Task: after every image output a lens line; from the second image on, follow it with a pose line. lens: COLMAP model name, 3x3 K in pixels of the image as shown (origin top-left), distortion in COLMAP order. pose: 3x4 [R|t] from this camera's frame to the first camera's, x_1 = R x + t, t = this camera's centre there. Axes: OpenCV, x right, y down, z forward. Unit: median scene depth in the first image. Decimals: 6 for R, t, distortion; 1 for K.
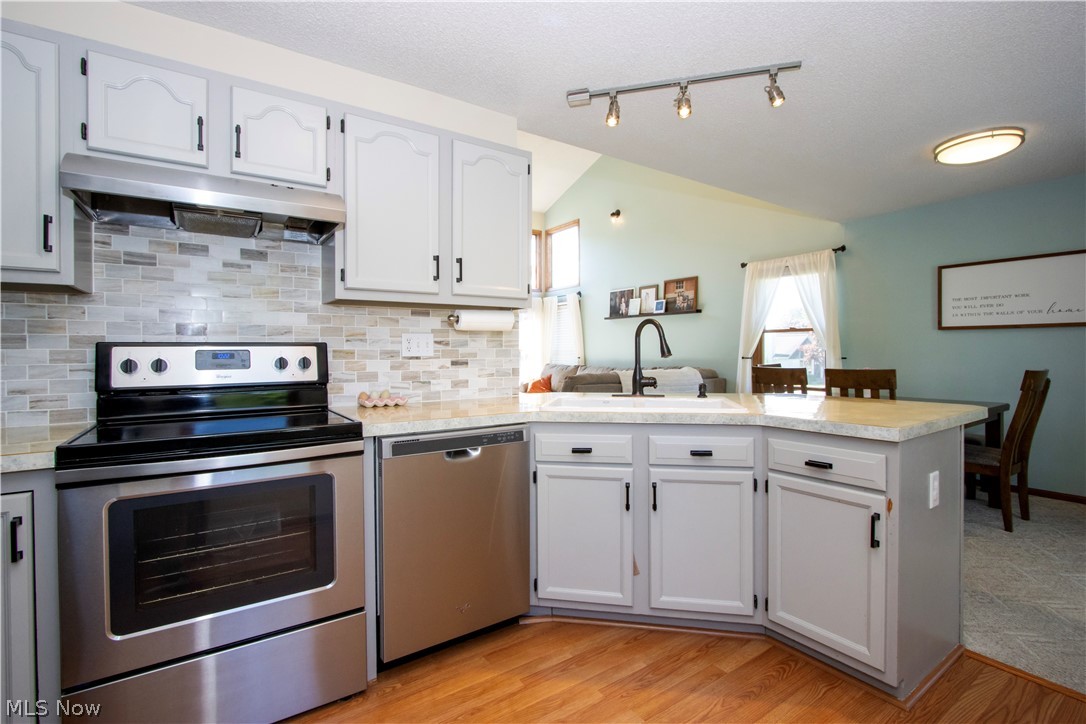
lens RADIAL K [[501.4, 0, 542.0], [0, 501.4, 357.3], [0, 0, 1]] dist [-0.019815, 0.004223]
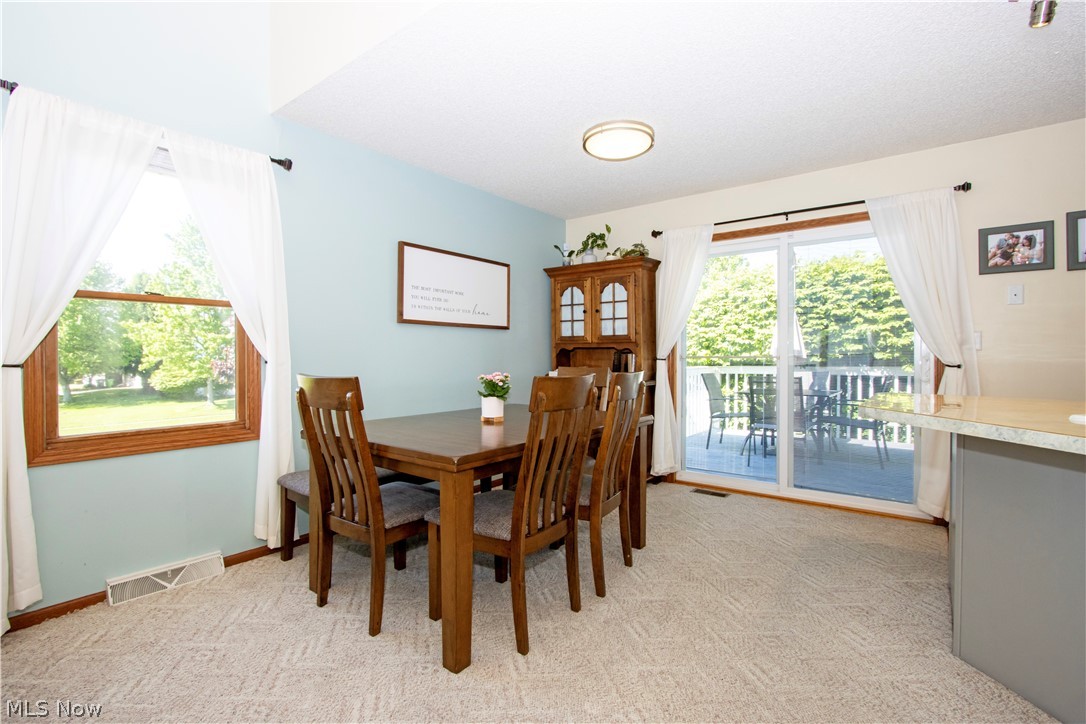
lens RADIAL K [[501.4, 0, 534.1], [0, 501.4, 358.1], [0, 0, 1]] dist [-0.019815, 0.004223]
pose [[-0.290857, 0.002563, 0.956763, -0.006544], [0.013433, 0.999909, 0.001406, 0.001335], [-0.956672, 0.013262, -0.290865, 0.632209]]
